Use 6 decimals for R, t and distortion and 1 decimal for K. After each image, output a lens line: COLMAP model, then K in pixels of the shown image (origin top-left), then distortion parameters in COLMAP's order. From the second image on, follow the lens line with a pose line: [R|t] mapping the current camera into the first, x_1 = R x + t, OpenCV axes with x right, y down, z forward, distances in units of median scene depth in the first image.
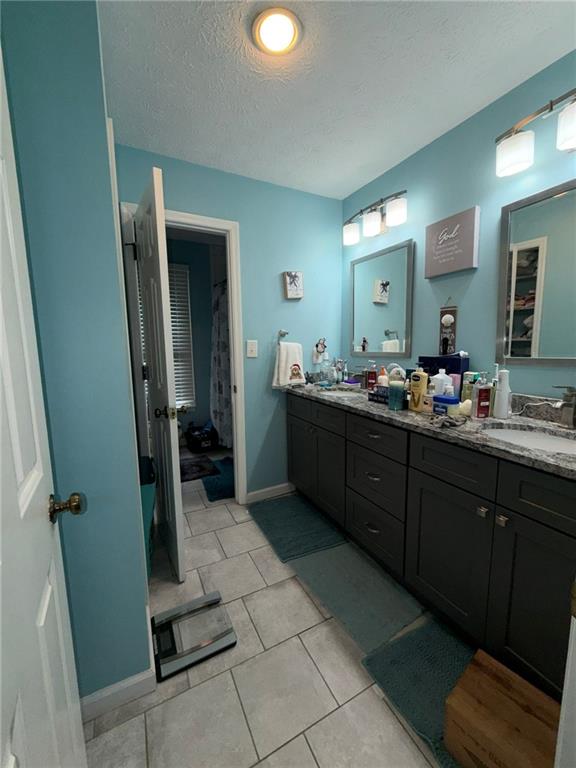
lens RADIAL K [[308.9, 0, 287.7], [0, 308.9, 381.7], [0, 0, 1]] dist [0.000482, -0.000222]
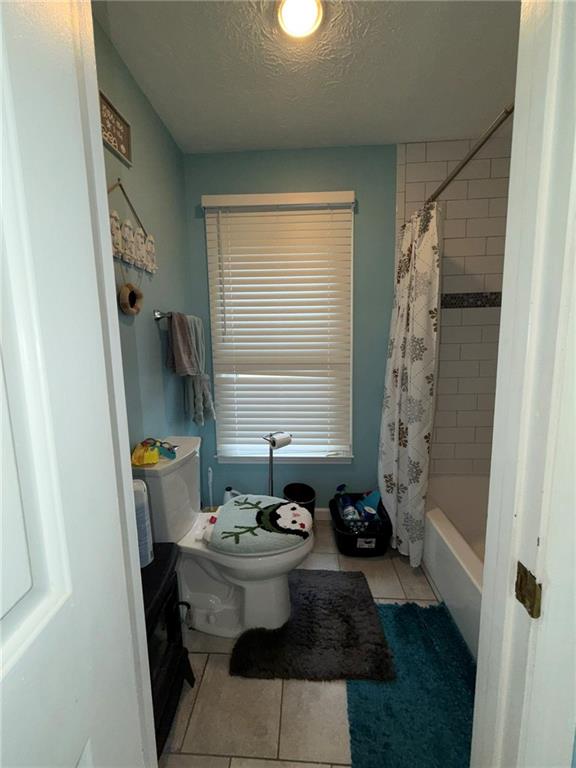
lens RADIAL K [[308.9, 0, 286.2], [0, 308.9, 381.0], [0, 0, 1]] dist [0.000482, -0.000222]
pose [[0.859425, 0.063752, -0.507272, -0.306646], [-0.059475, 0.997925, 0.024652, -0.143335], [0.507791, 0.008983, 0.861433, 1.111458]]
